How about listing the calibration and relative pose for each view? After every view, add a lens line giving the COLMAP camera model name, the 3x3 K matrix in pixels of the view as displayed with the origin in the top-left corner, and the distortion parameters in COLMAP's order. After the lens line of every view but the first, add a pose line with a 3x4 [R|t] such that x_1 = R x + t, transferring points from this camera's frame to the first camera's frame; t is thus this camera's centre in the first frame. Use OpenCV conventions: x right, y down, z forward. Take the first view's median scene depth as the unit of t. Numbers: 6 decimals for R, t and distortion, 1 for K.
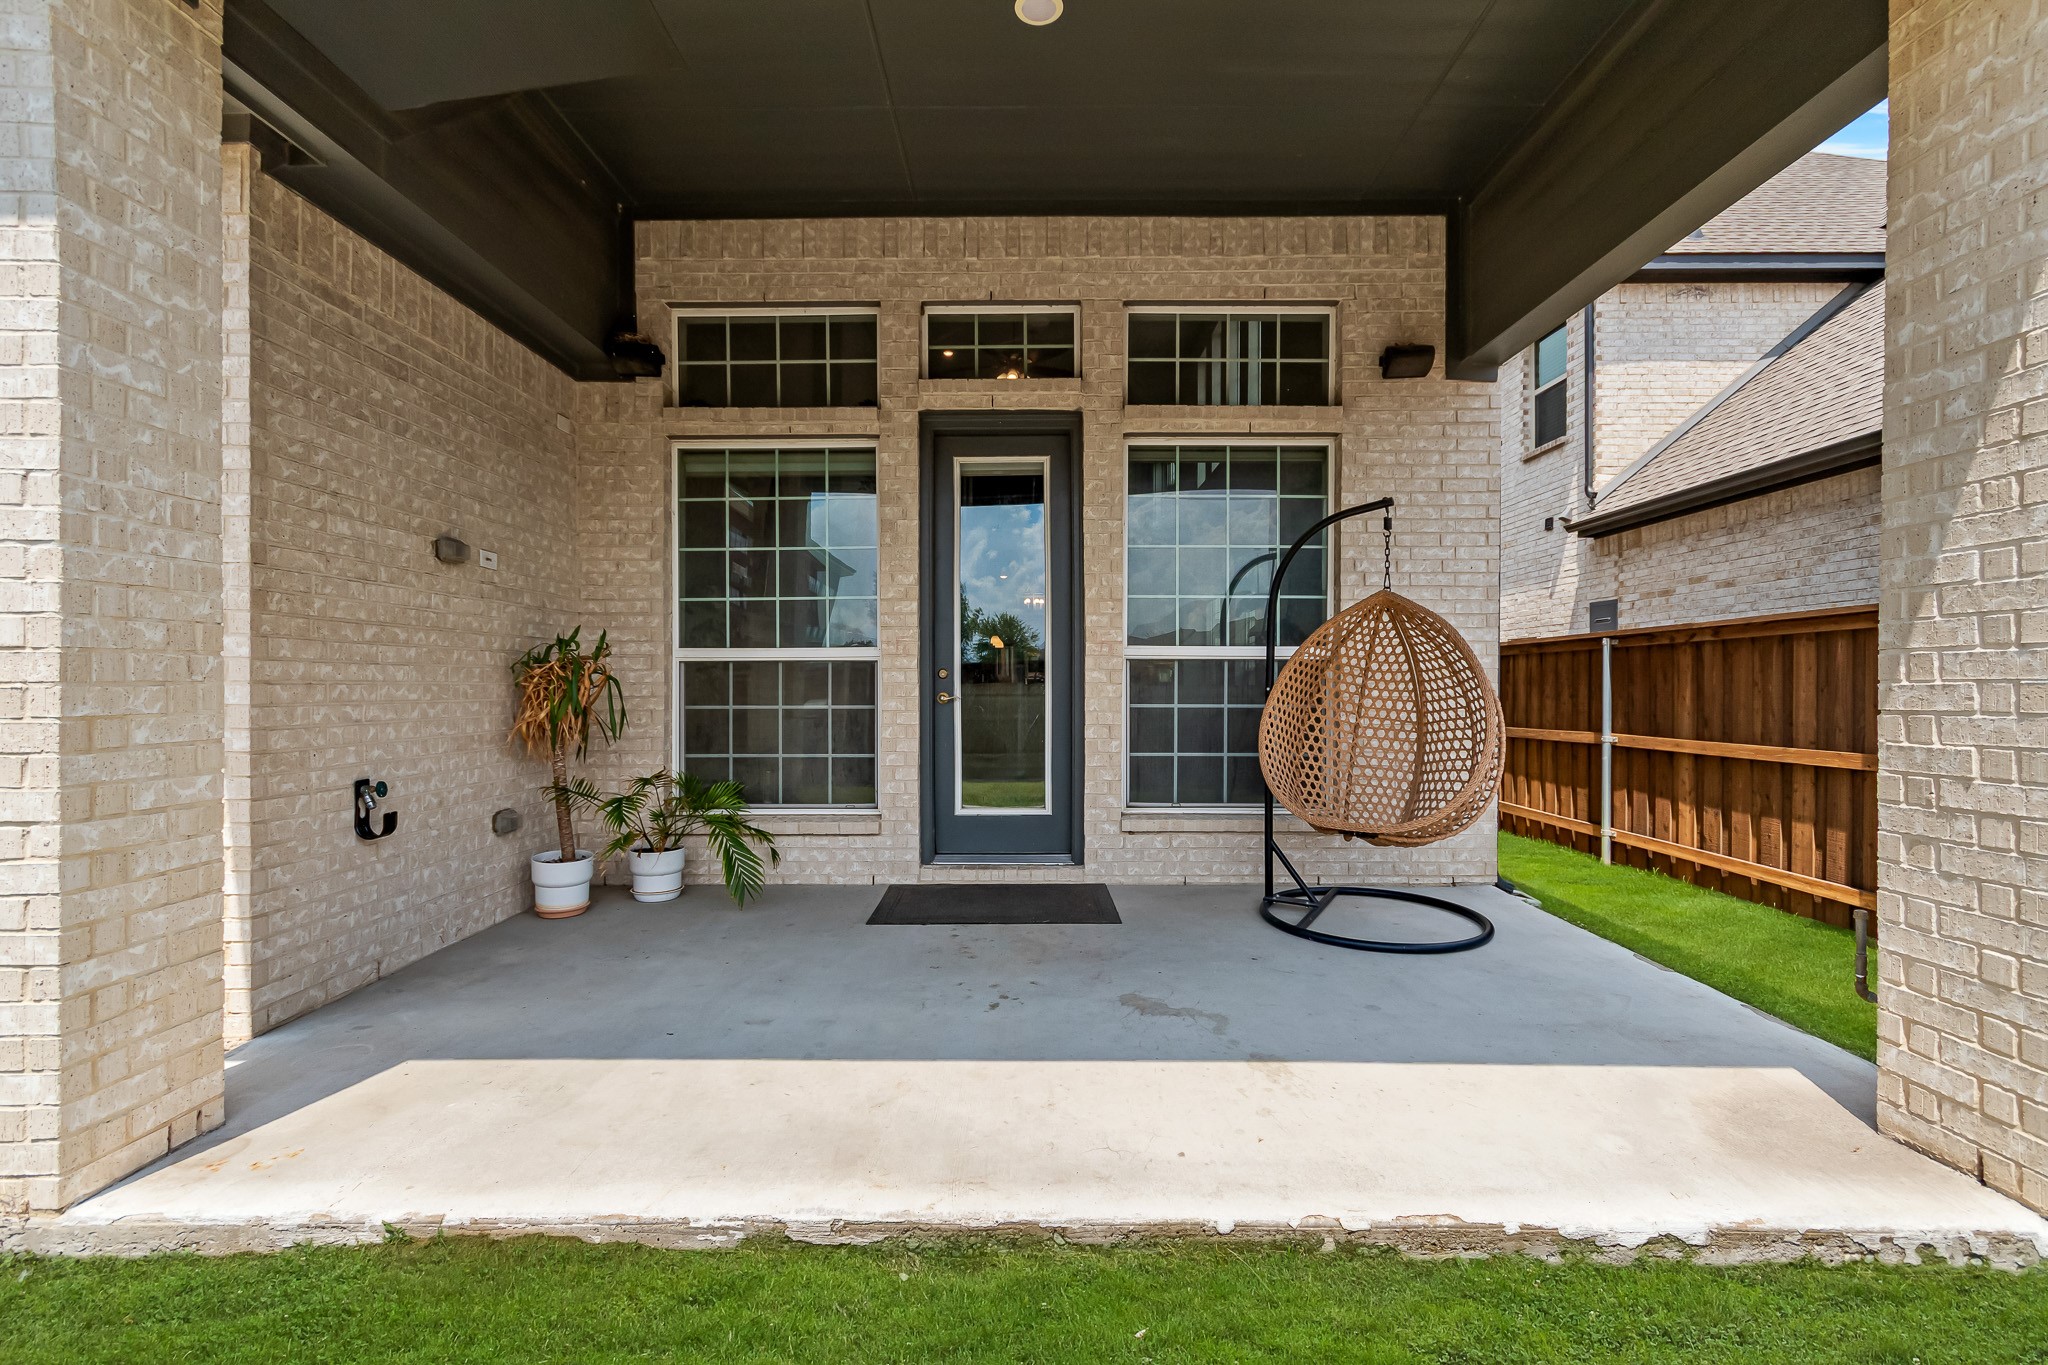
lens RADIAL K [[901.0, 0, 1029.9], [0, 901.0, 688.0], [0, 0, 1]] dist [0.004712, 0.000289]
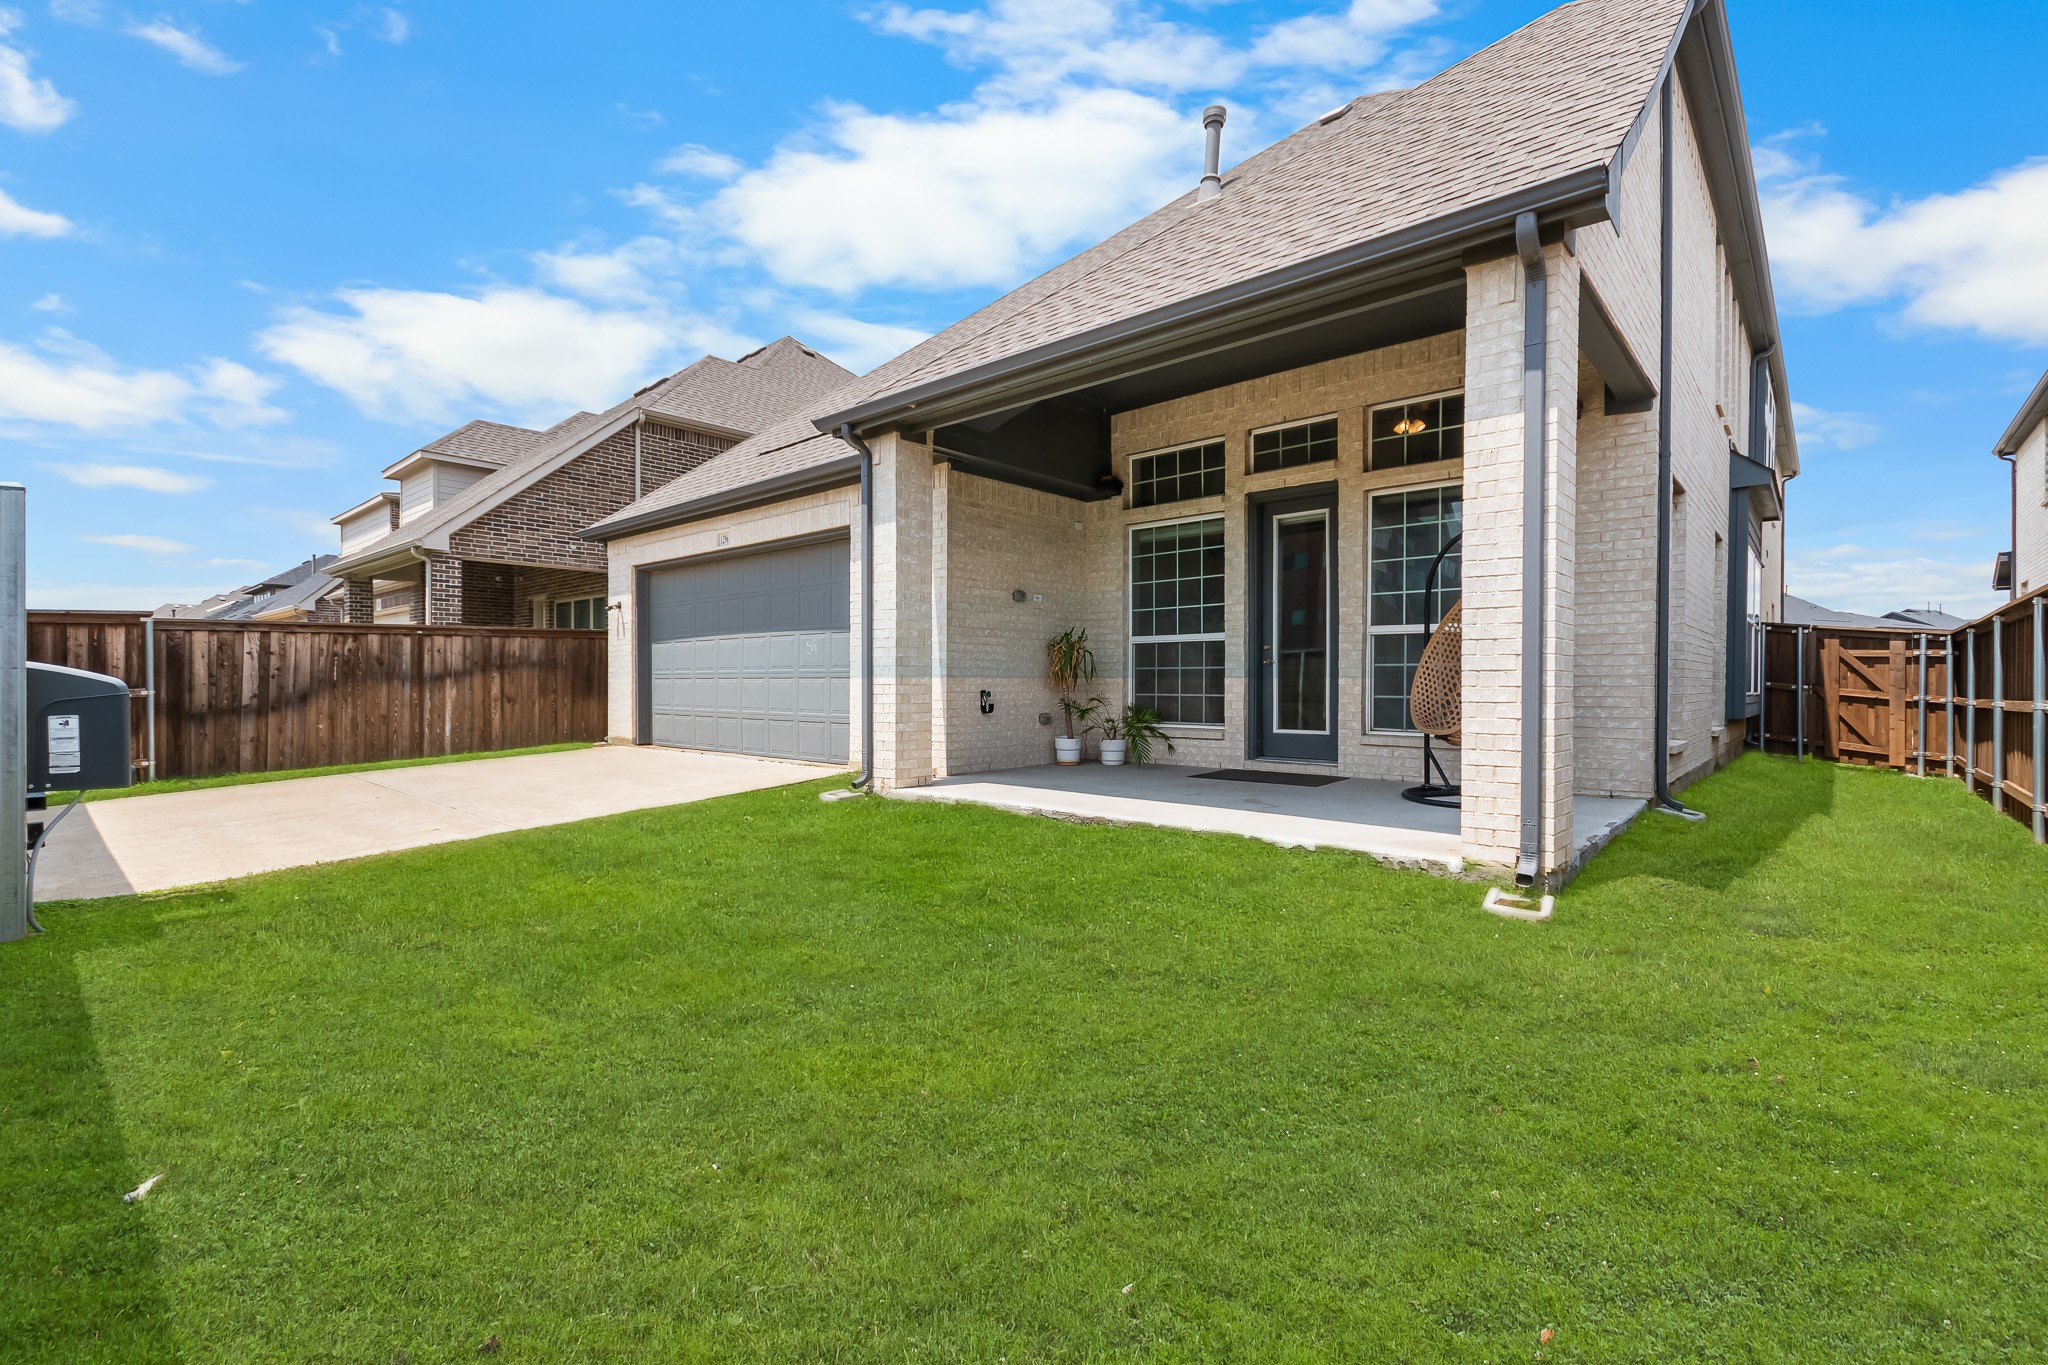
lens RADIAL K [[901.0, 0, 1021.7], [0, 901.0, 681.2], [0, 0, 1]] dist [0.004712, 0.000289]
pose [[0.746179, 0.001657, -0.665744, 0.704280], [-0.005100, 0.999982, -0.003227, 0.056912], [0.665726, 0.005803, 0.746173, -0.561060]]
